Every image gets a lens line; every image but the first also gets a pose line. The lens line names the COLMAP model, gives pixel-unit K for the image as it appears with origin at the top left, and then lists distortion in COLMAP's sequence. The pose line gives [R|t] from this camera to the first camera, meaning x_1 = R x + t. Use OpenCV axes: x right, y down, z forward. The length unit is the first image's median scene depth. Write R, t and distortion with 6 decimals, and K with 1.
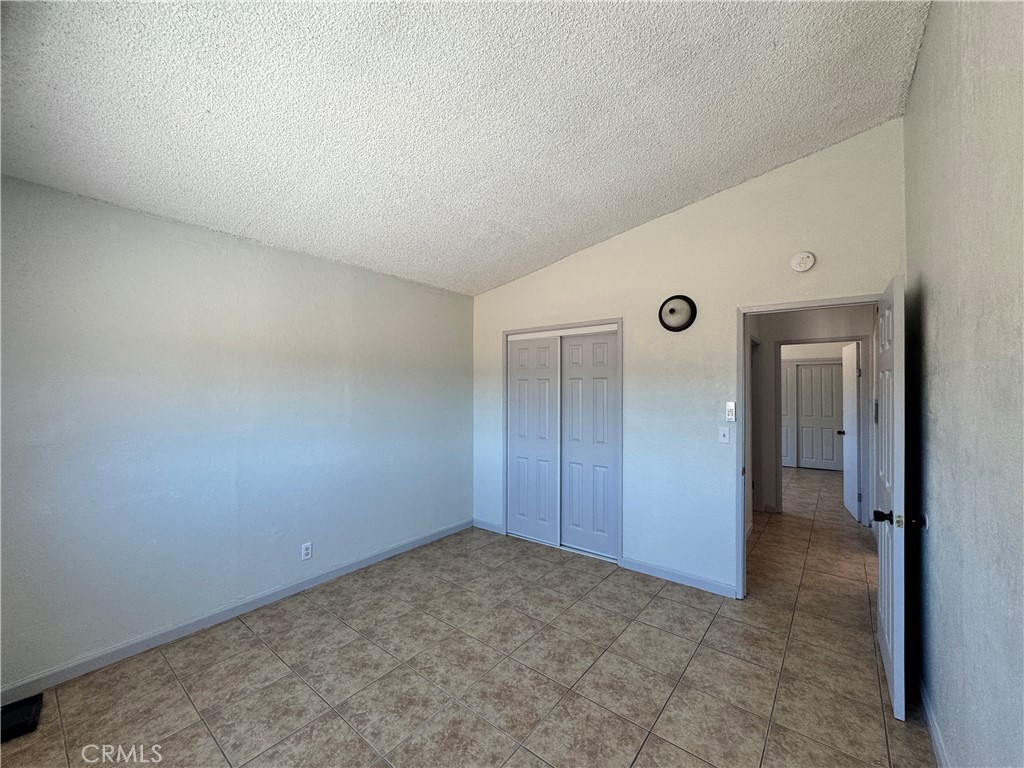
lens RADIAL K [[410.9, 0, 511.4], [0, 410.9, 384.6], [0, 0, 1]] dist [-0.003703, 0.000711]
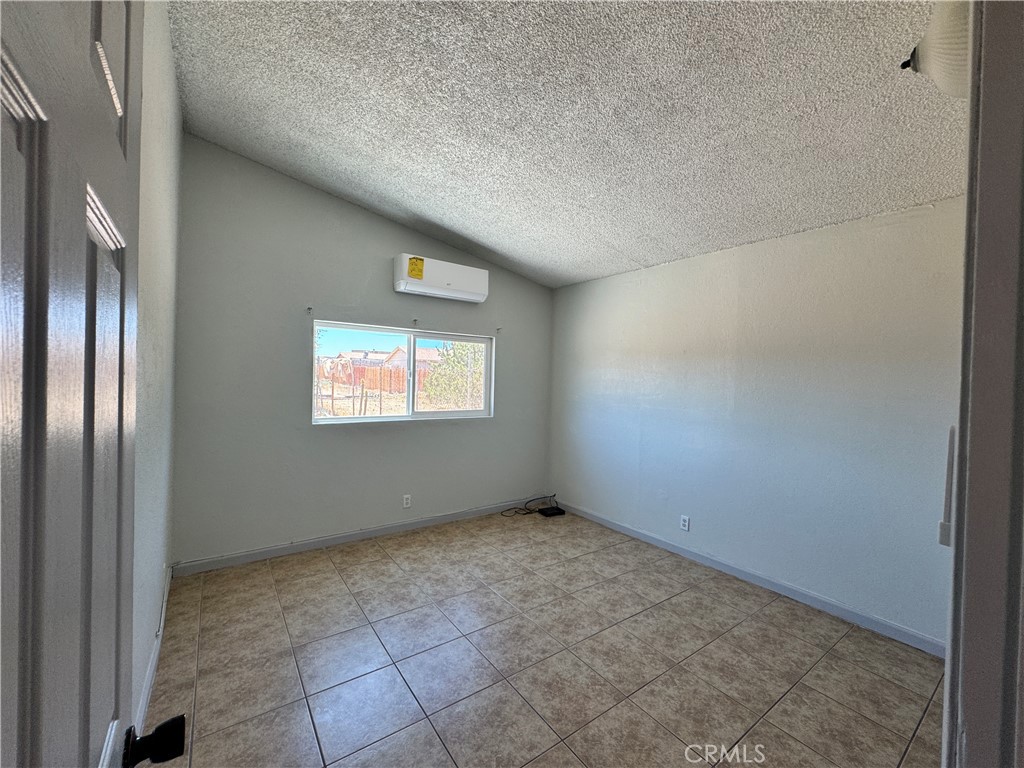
lens RADIAL K [[410.9, 0, 510.9], [0, 410.9, 383.9], [0, 0, 1]] dist [-0.003703, 0.000711]
pose [[-0.267747, 0.004142, -0.963480, 0.808180], [-0.023215, 0.999673, 0.010749, 0.027997], [0.963210, 0.025245, -0.267563, 0.947225]]
